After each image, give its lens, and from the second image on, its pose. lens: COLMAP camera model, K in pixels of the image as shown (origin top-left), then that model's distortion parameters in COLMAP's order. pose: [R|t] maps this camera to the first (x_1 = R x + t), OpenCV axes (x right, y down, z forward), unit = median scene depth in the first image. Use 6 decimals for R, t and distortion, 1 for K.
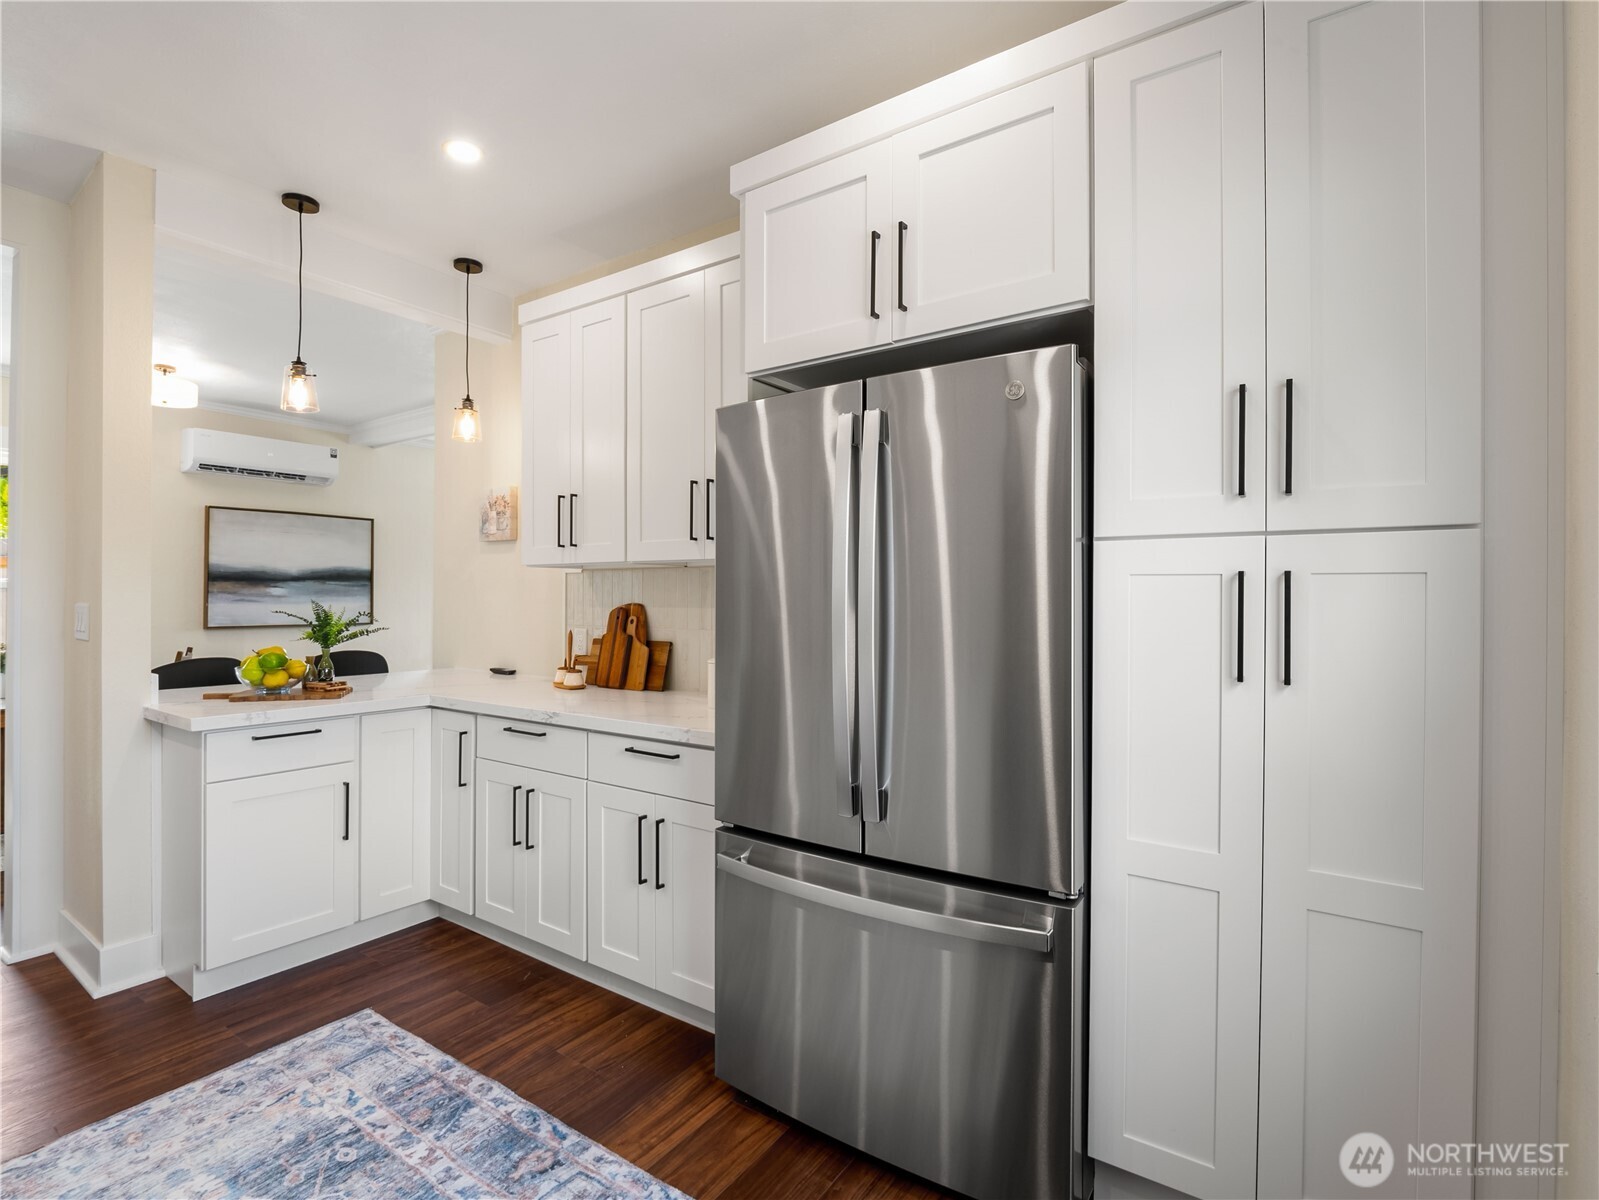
lens RADIAL K [[777.7, 0, 803.1], [0, 777.7, 596.2], [0, 0, 1]] dist [-0.012127, -0.002663]
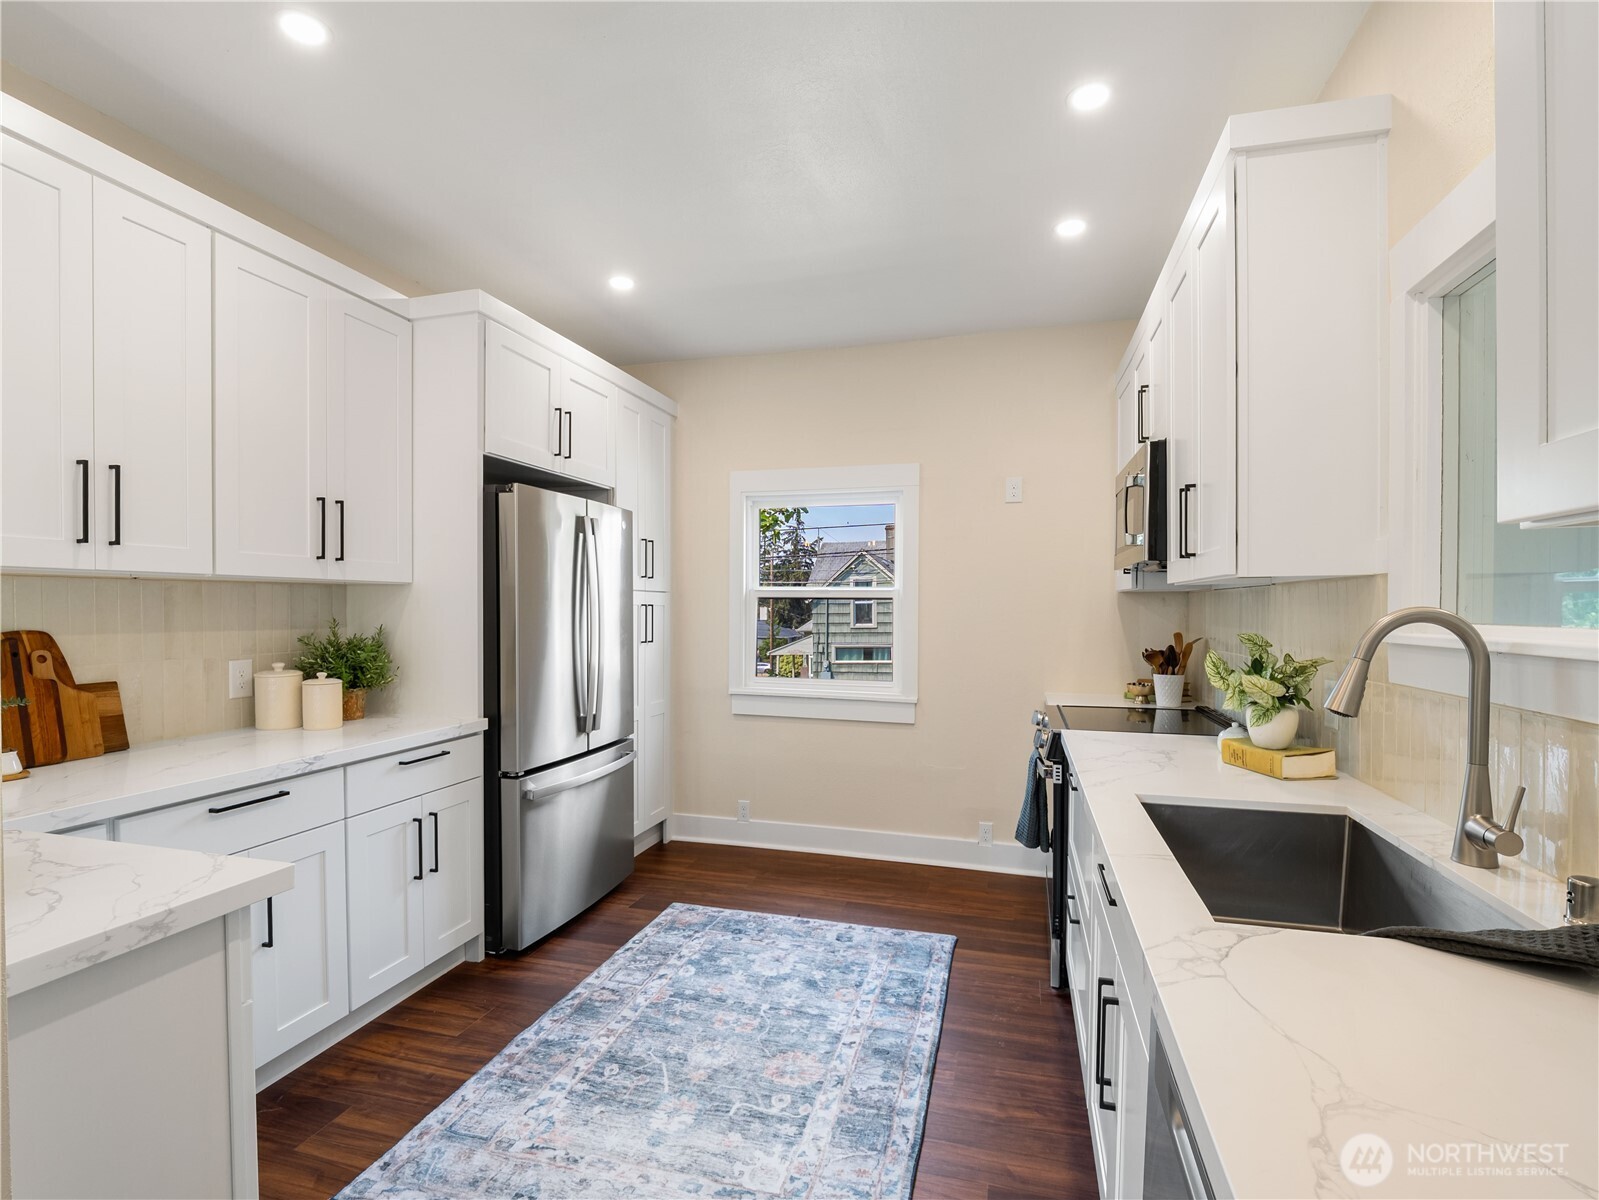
lens RADIAL K [[777.7, 0, 801.7], [0, 777.7, 615.0], [0, 0, 1]] dist [-0.012127, -0.002663]
pose [[-0.325699, -0.016842, 0.945323, -1.630453], [-0.006617, 0.999857, 0.015533, -0.028242], [-0.945450, -0.001196, -0.325764, 0.974817]]
